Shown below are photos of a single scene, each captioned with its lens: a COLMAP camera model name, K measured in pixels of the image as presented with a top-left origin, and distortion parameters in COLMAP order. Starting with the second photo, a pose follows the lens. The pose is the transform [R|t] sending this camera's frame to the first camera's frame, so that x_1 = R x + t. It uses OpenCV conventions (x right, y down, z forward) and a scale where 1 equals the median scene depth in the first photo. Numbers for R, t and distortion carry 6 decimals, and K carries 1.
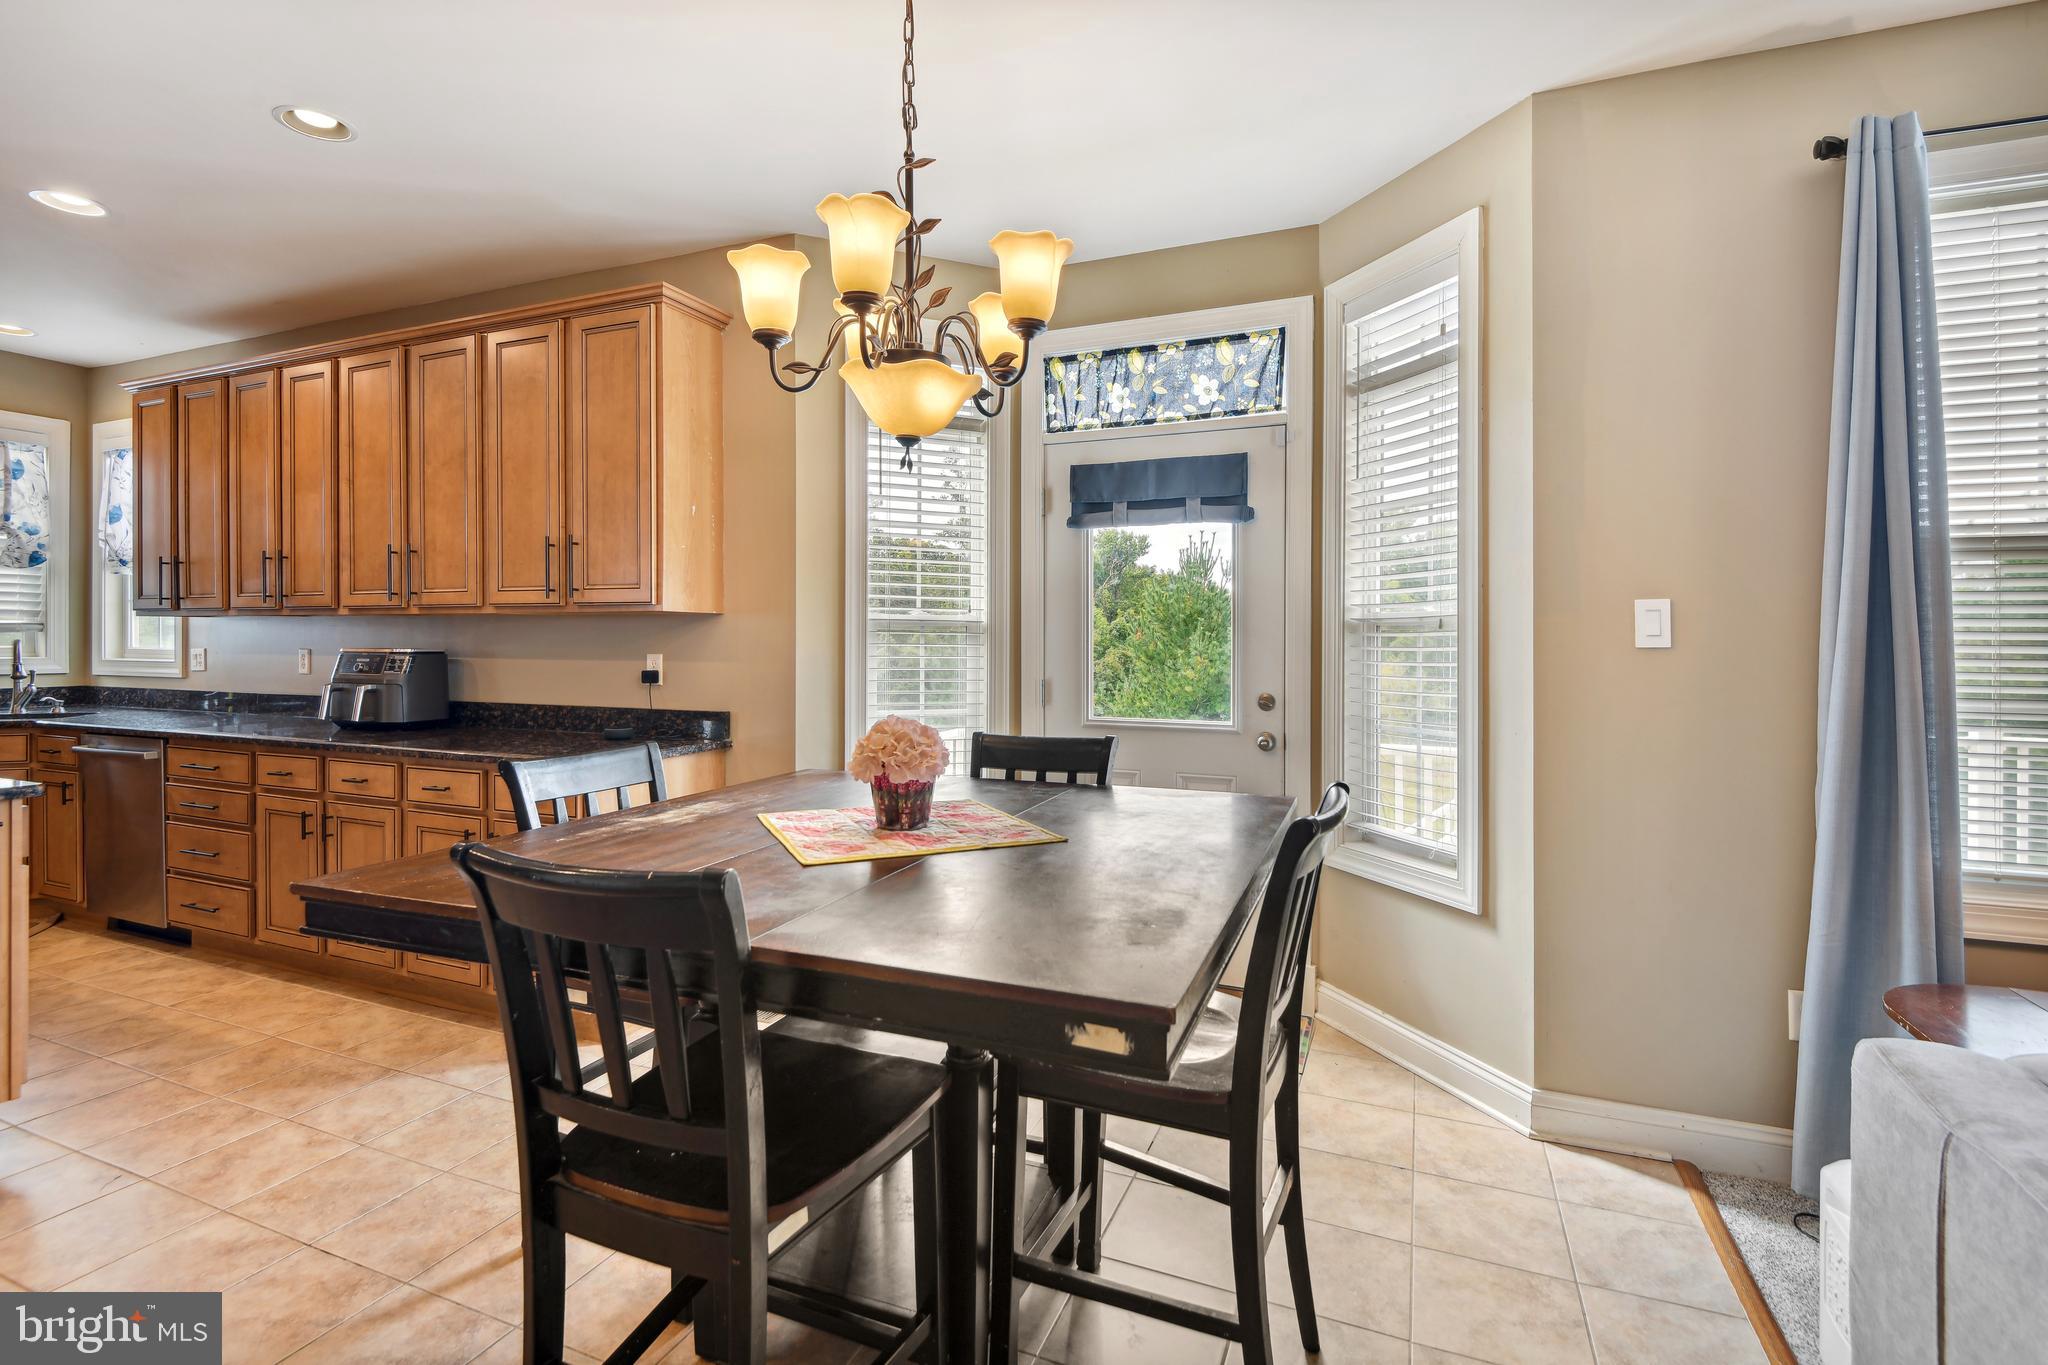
lens RADIAL K [[975.4, 0, 1021.6], [0, 975.4, 637.4], [0, 0, 1]] dist [0.000792, -0.000287]
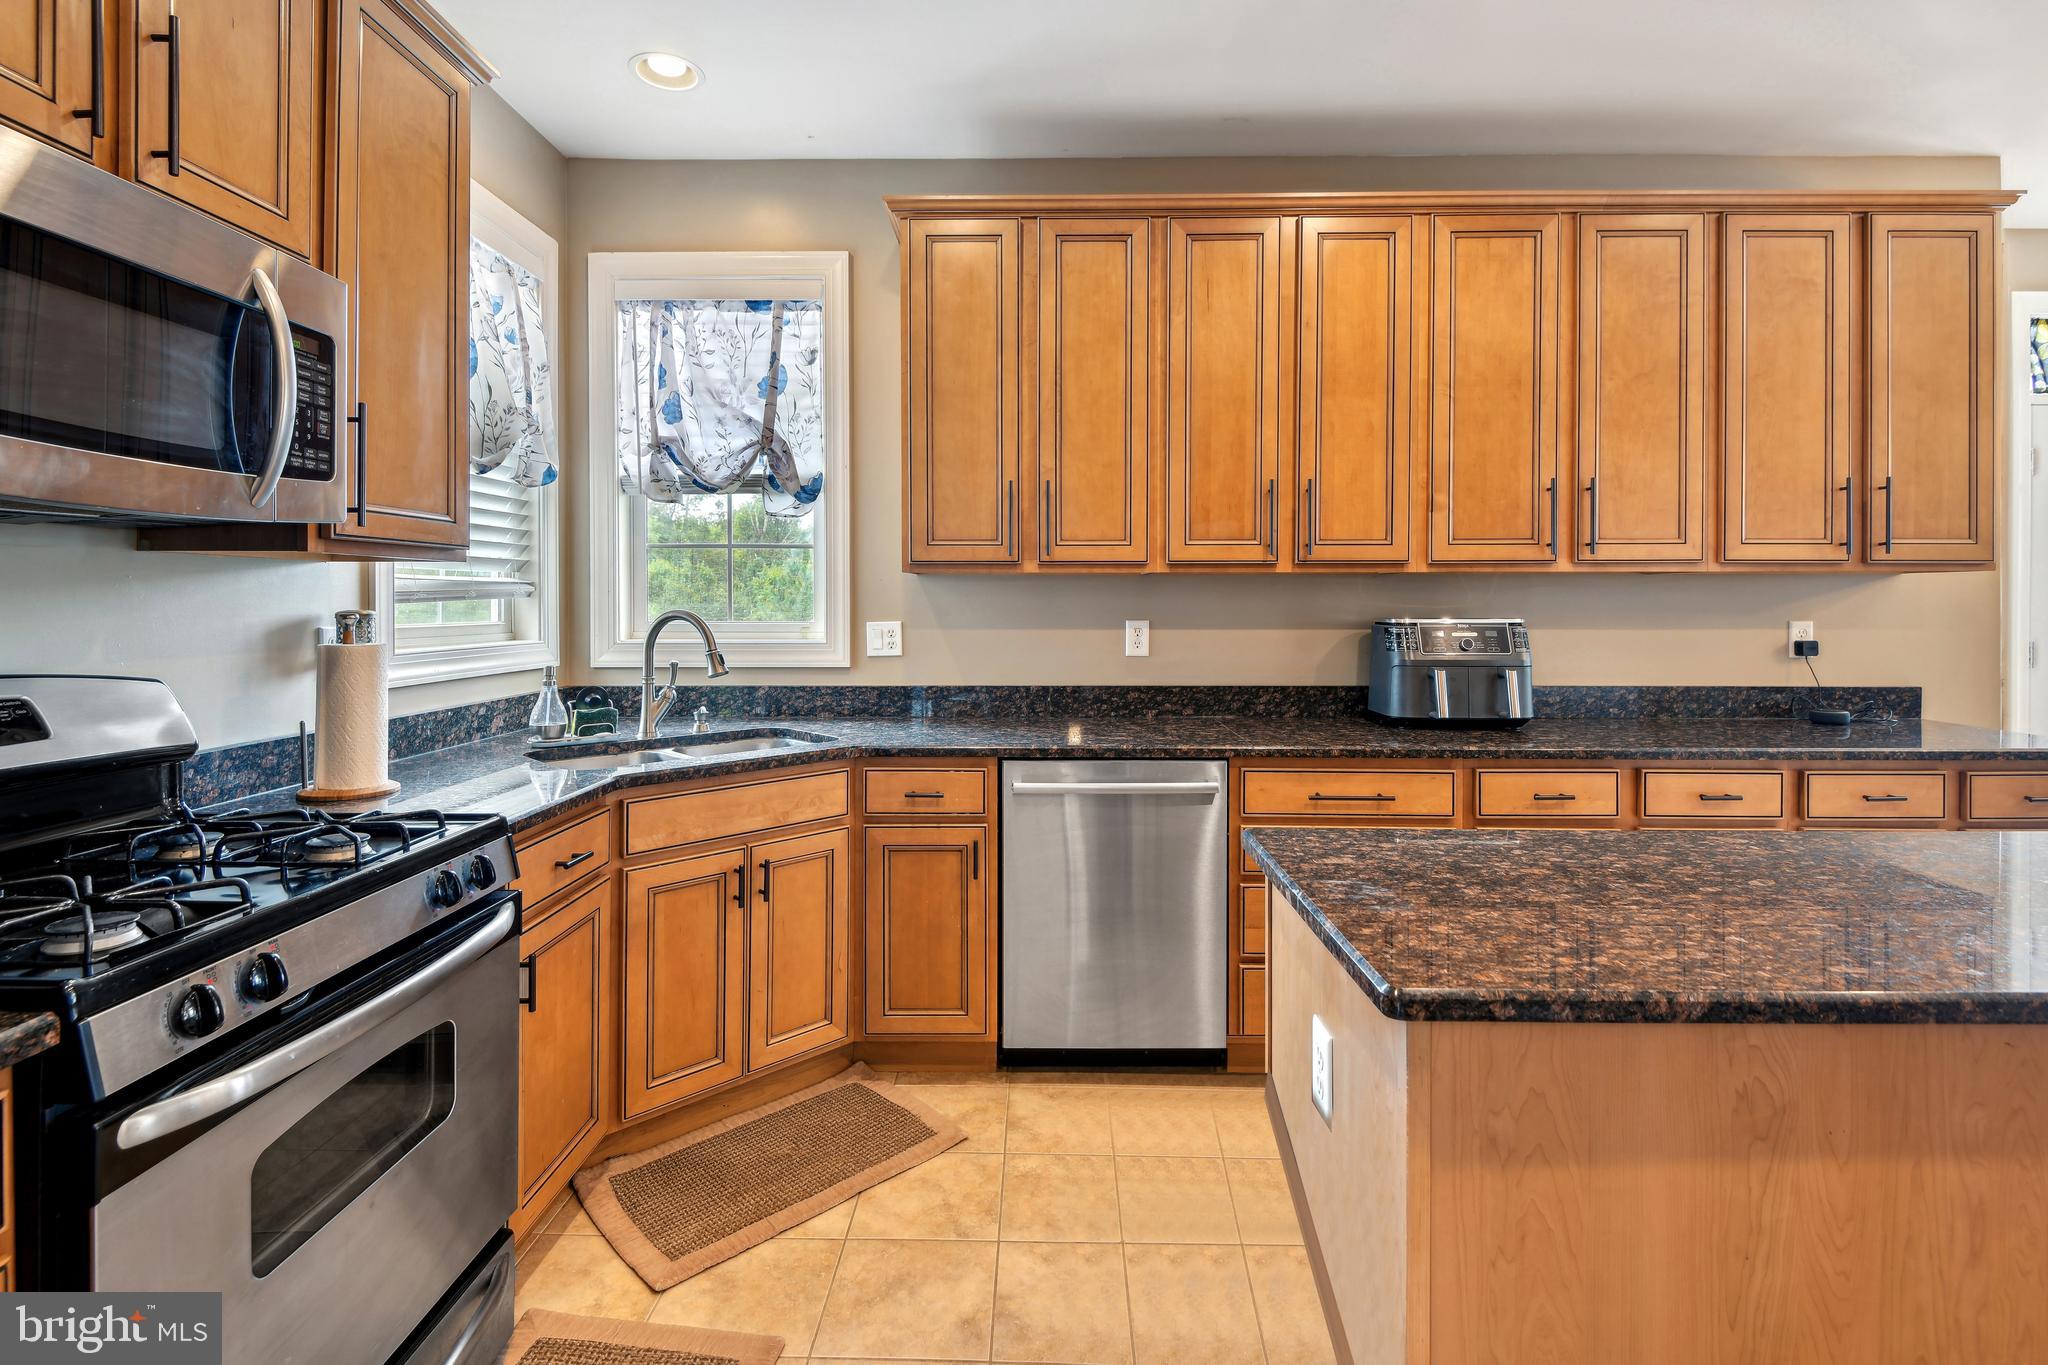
lens RADIAL K [[900.0, 0, 1020.5], [0, 900.0, 609.0], [0, 0, 1]] dist [0.000057, -0.000311]
pose [[0.925847, -0.002061, 0.377893, -1.200539], [0.003466, 0.999989, -0.003039, 0.005135], [-0.377883, 0.004123, 0.925844, 0.484302]]
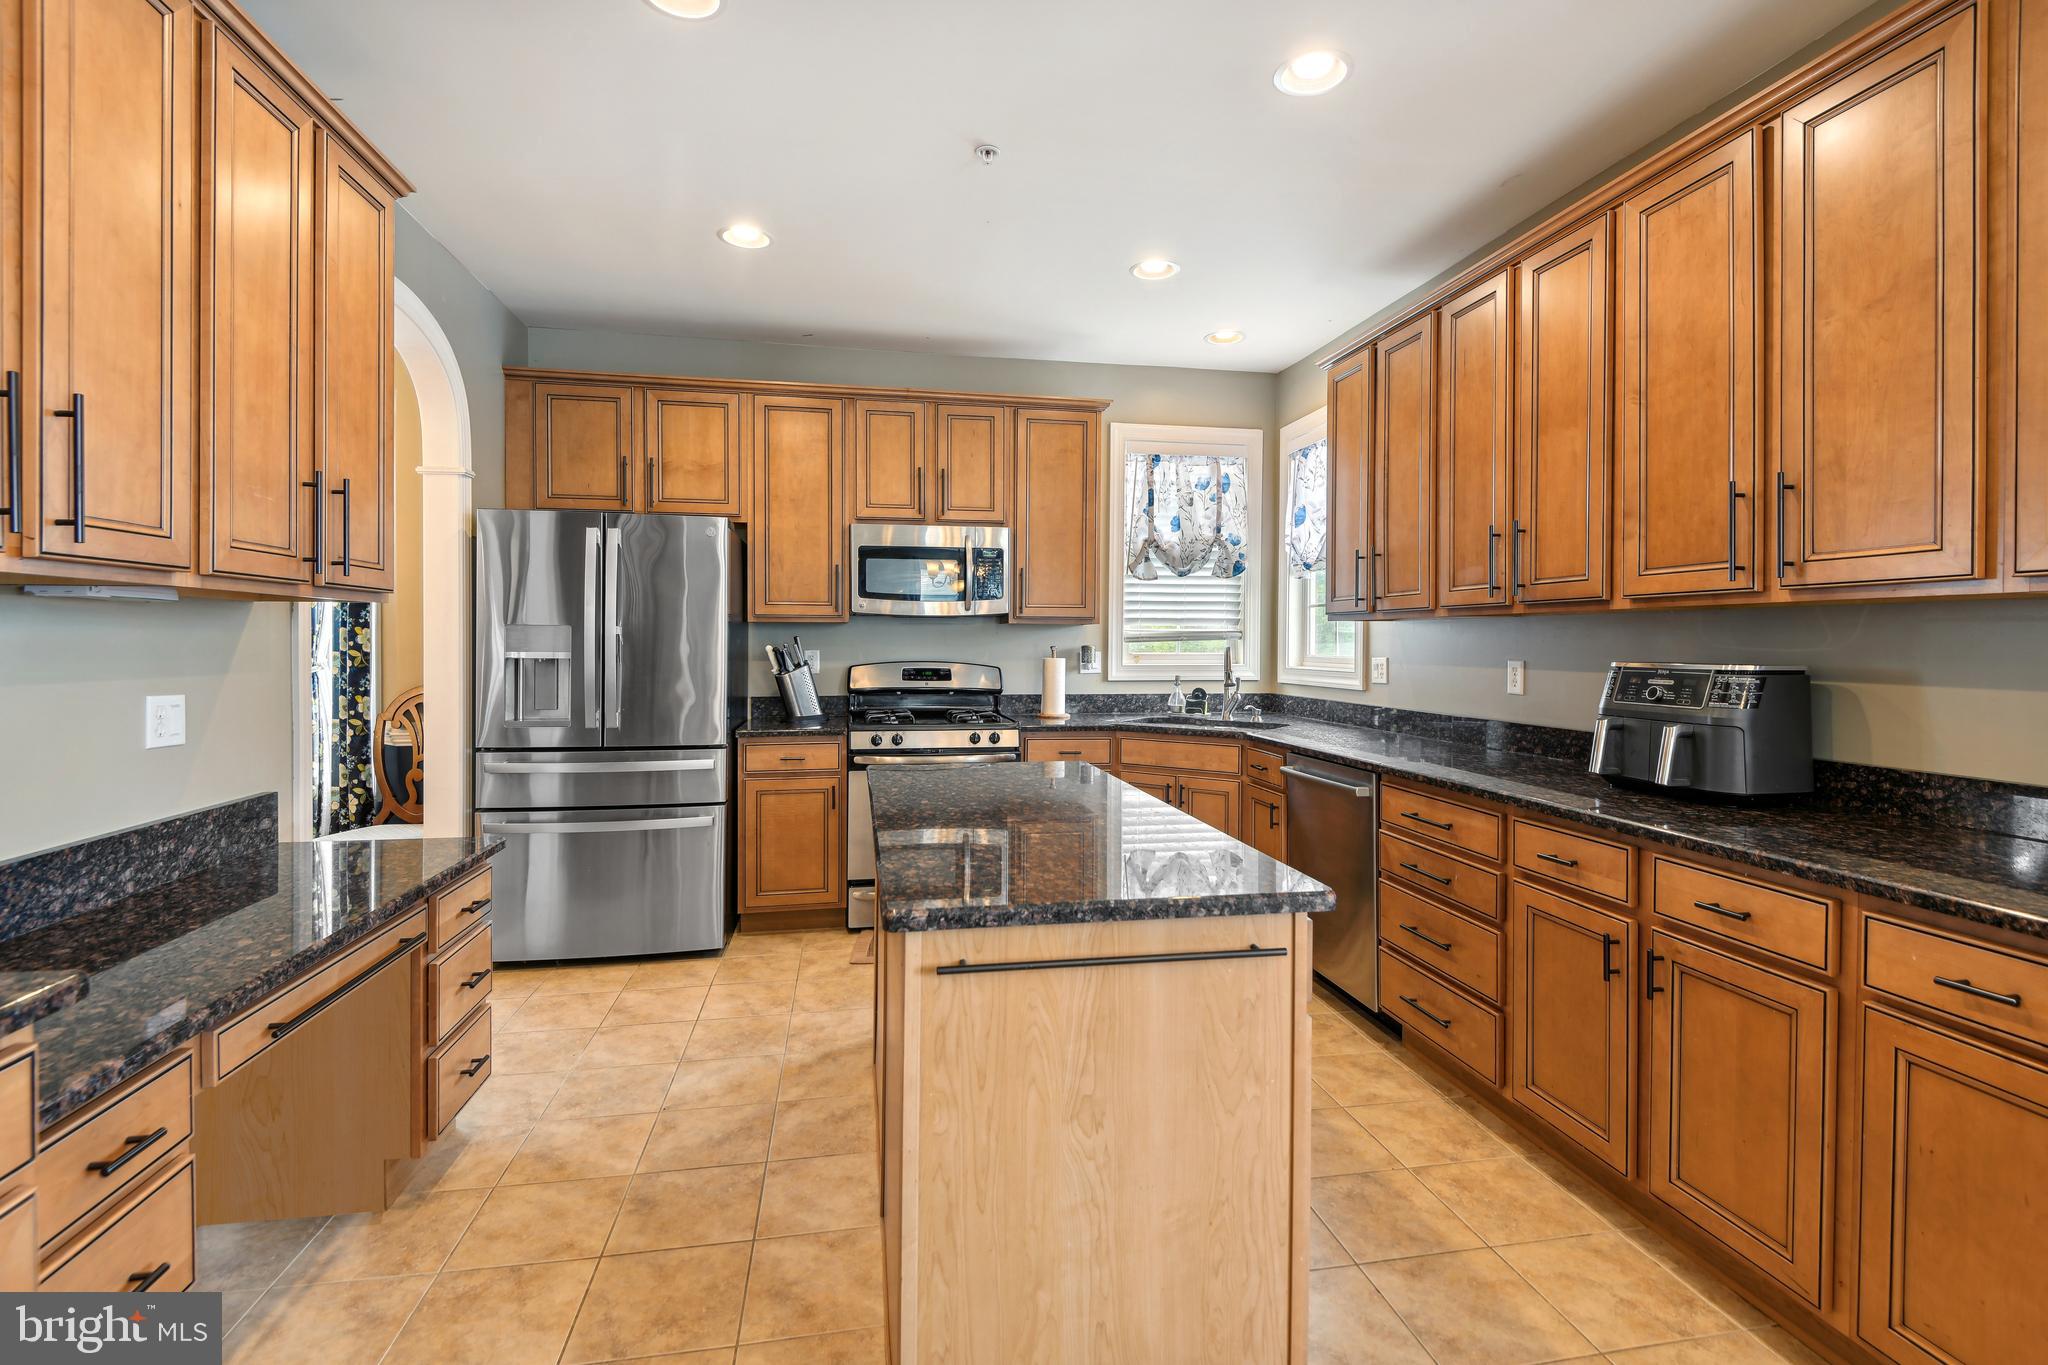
lens RADIAL K [[934.9, 0, 1031.8], [0, 934.9, 639.3], [0, 0, 1]] dist [0.012908, -0.000219]
pose [[0.564826, -0.001490, -0.825209, -0.398470], [-0.007549, 0.999947, -0.006972, 0.003443], [0.825176, 0.010167, 0.564785, 0.330351]]
